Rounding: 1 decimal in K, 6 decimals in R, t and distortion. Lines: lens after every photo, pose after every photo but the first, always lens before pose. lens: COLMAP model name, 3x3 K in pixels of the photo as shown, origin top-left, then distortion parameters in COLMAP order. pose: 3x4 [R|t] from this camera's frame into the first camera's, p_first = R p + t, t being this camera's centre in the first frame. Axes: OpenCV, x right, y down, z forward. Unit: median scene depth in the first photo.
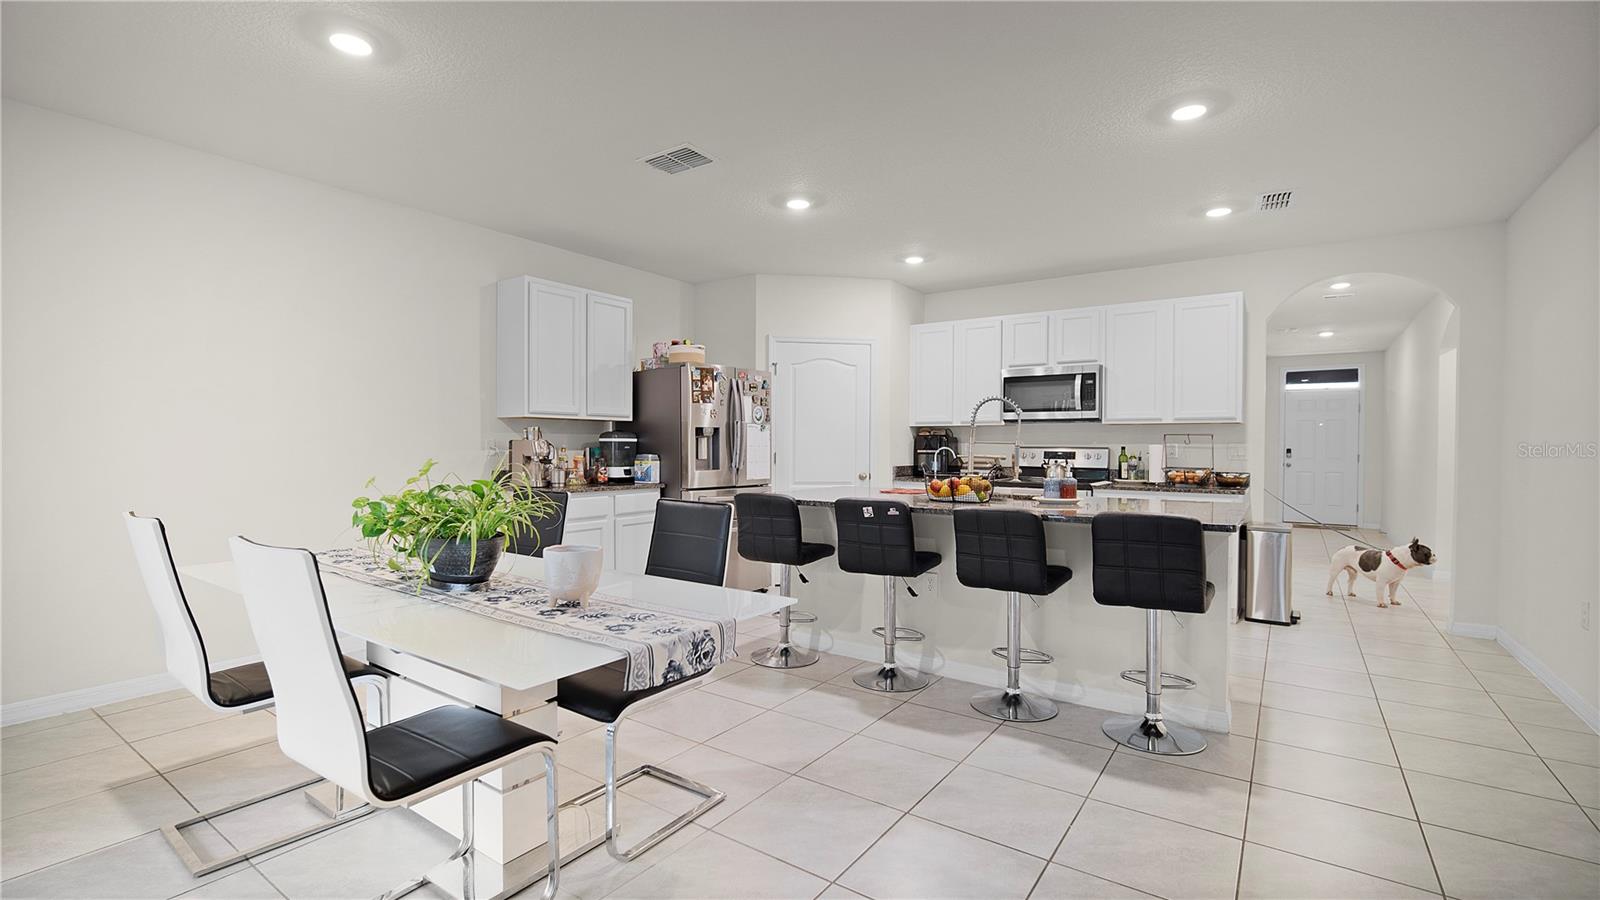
lens RADIAL K [[694.6, 0, 788.6], [0, 694.6, 447.7], [0, 0, 1]] dist [-0.001923, -0.000039]
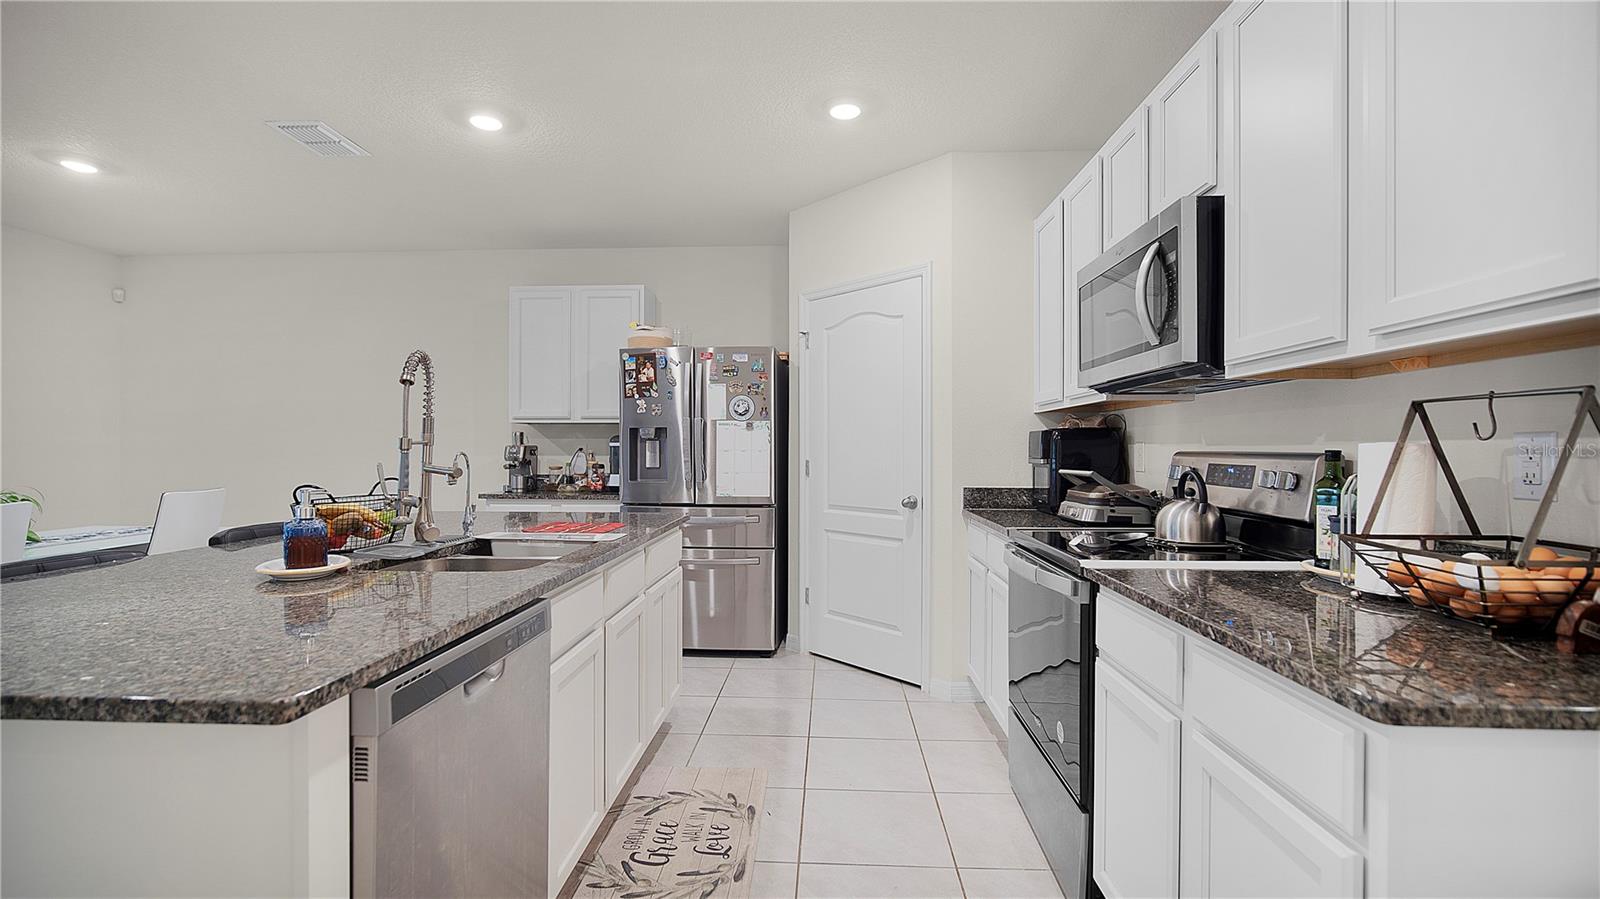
lens RADIAL K [[694.6, 0, 788.6], [0, 694.6, 447.2], [0, 0, 1]] dist [-0.001923, -0.000039]
pose [[0.537024, -0.004100, -0.843557, 0.625314], [-0.001880, 0.999980, -0.006058, -0.002155], [0.843565, 0.004839, 0.537005, 0.687705]]
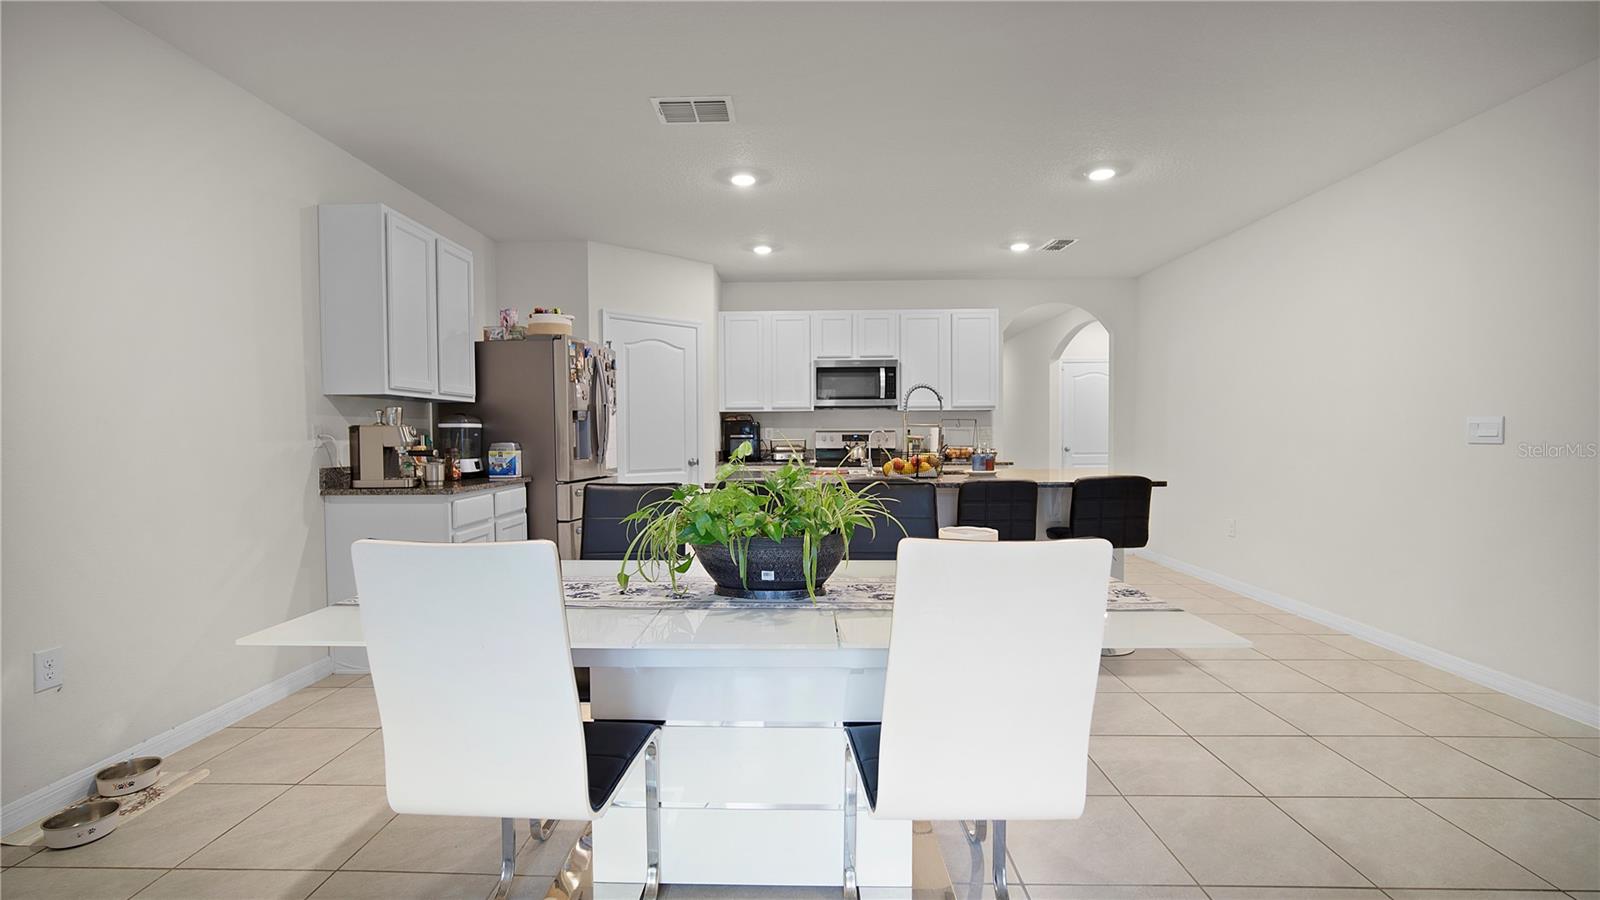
lens RADIAL K [[714.5, 0, 785.8], [0, 714.5, 444.3], [0, 0, 1]] dist [0.001769, 0.000249]
pose [[0.831894, -0.017889, 0.554646, -0.390702], [0.011690, 0.999823, 0.014713, 0.002910], [-0.554811, -0.005756, 0.831956, 0.102301]]
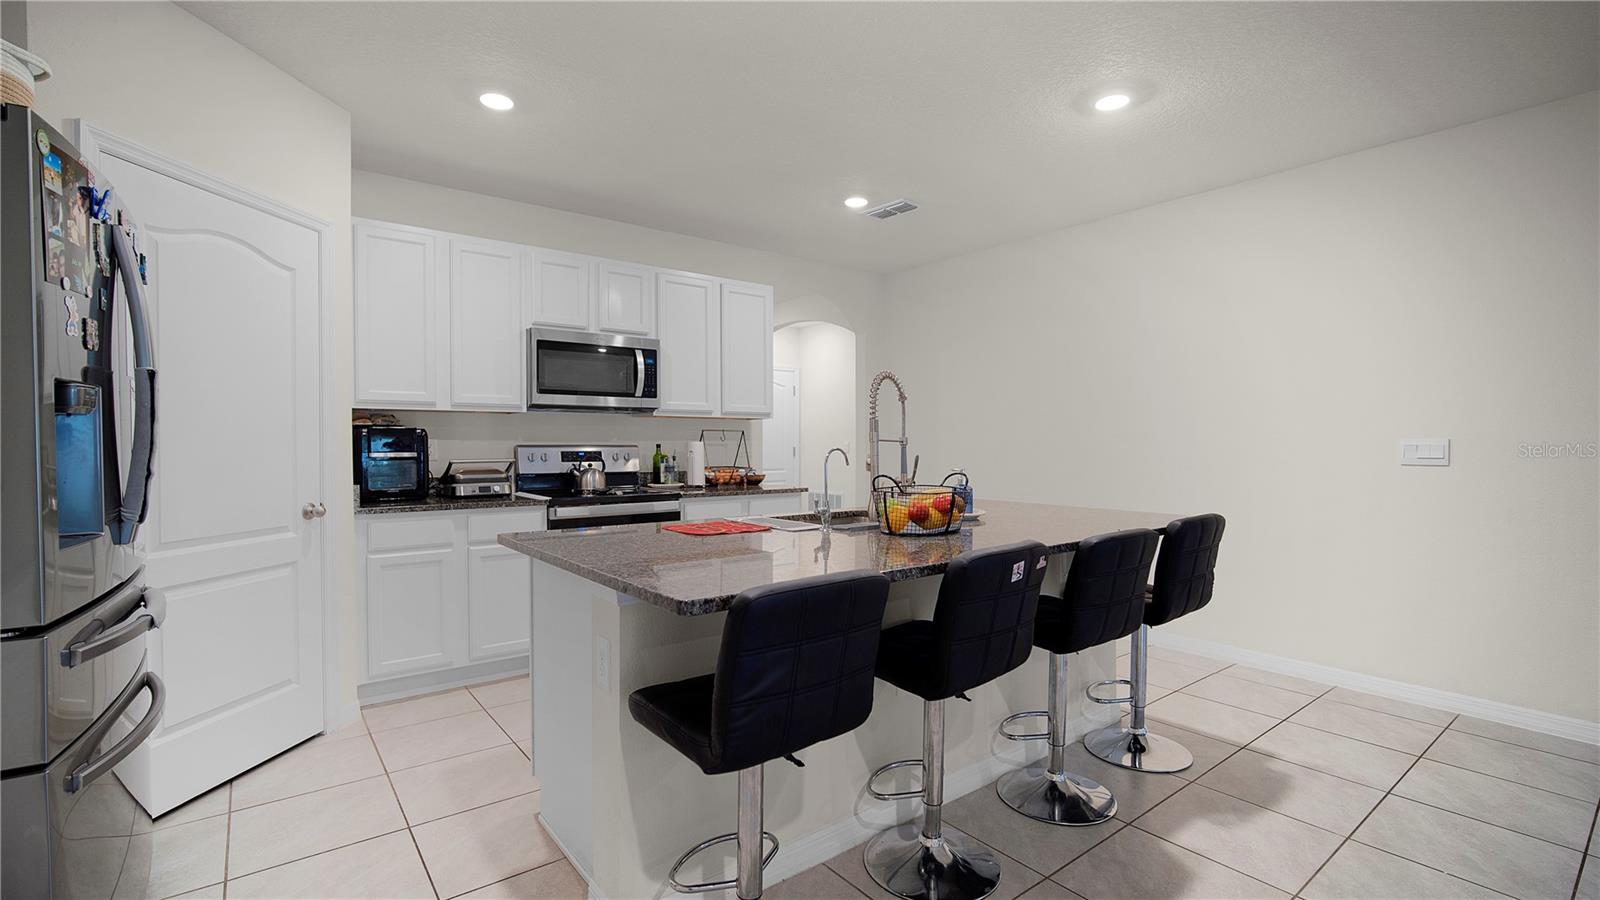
lens RADIAL K [[714.1, 0, 794.2], [0, 714.1, 443.9], [0, 0, 1]] dist [-0.001873, 0.000151]
pose [[0.285101, -0.006059, 0.958478, -0.293135], [0.004505, 0.999977, 0.004981, -0.005536], [-0.958487, 0.002898, 0.285122, 0.636239]]
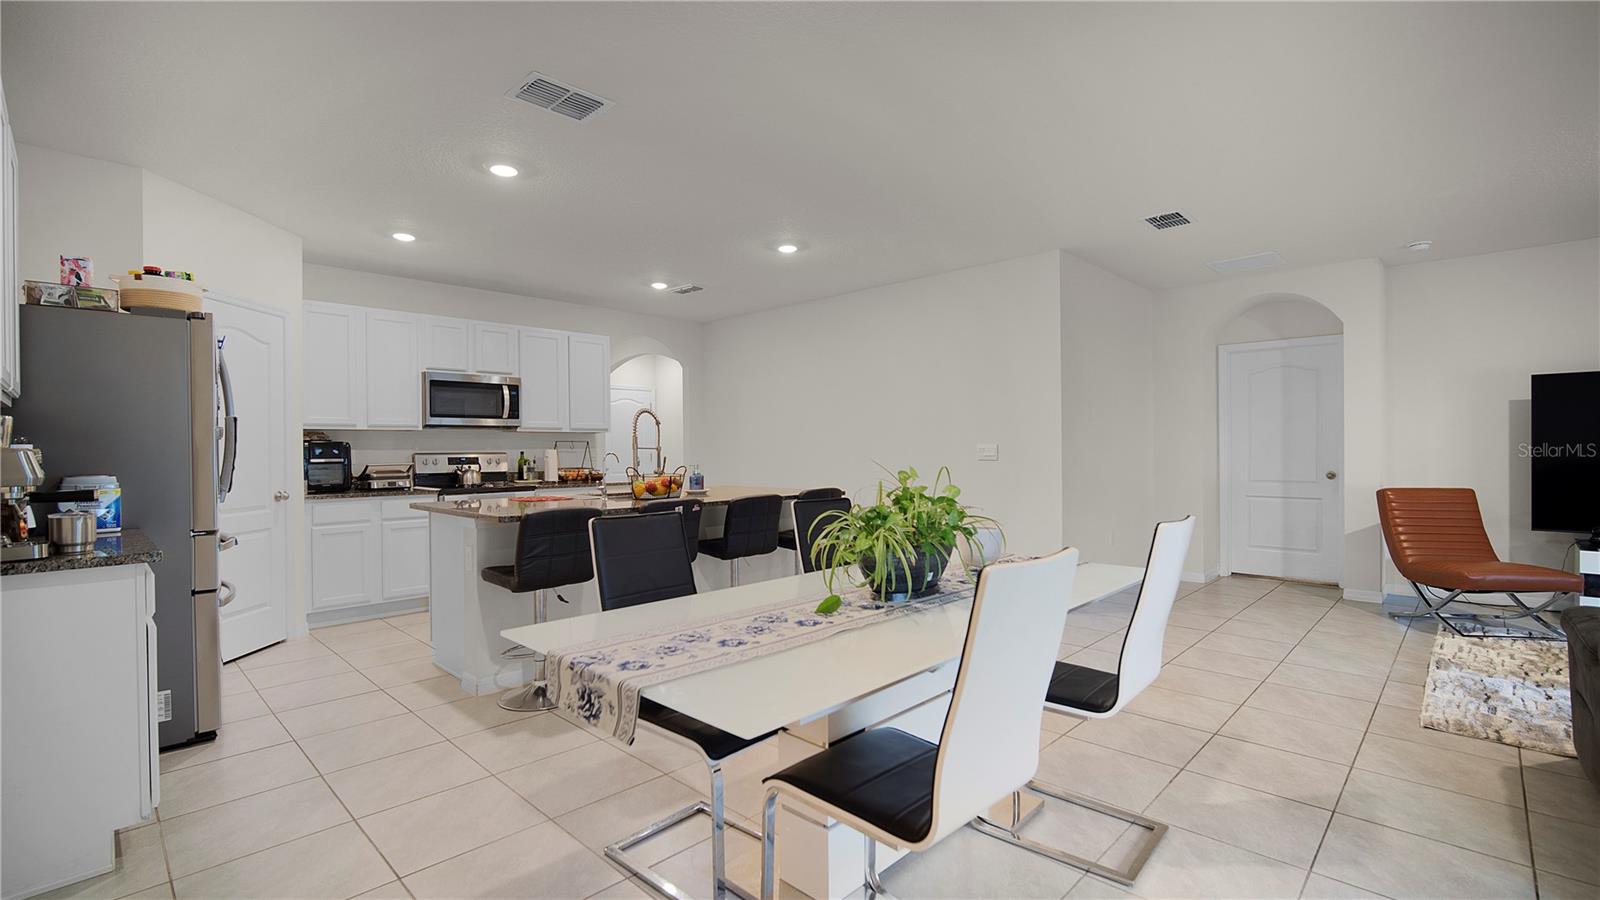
lens RADIAL K [[714.1, 0, 794.2], [0, 714.1, 443.9], [0, 0, 1]] dist [-0.001873, 0.000151]
pose [[0.153643, 0.000678, 0.988126, -0.629148], [0.012486, 0.999919, -0.002628, -0.005826], [-0.988048, 0.012742, 0.153622, 0.401782]]
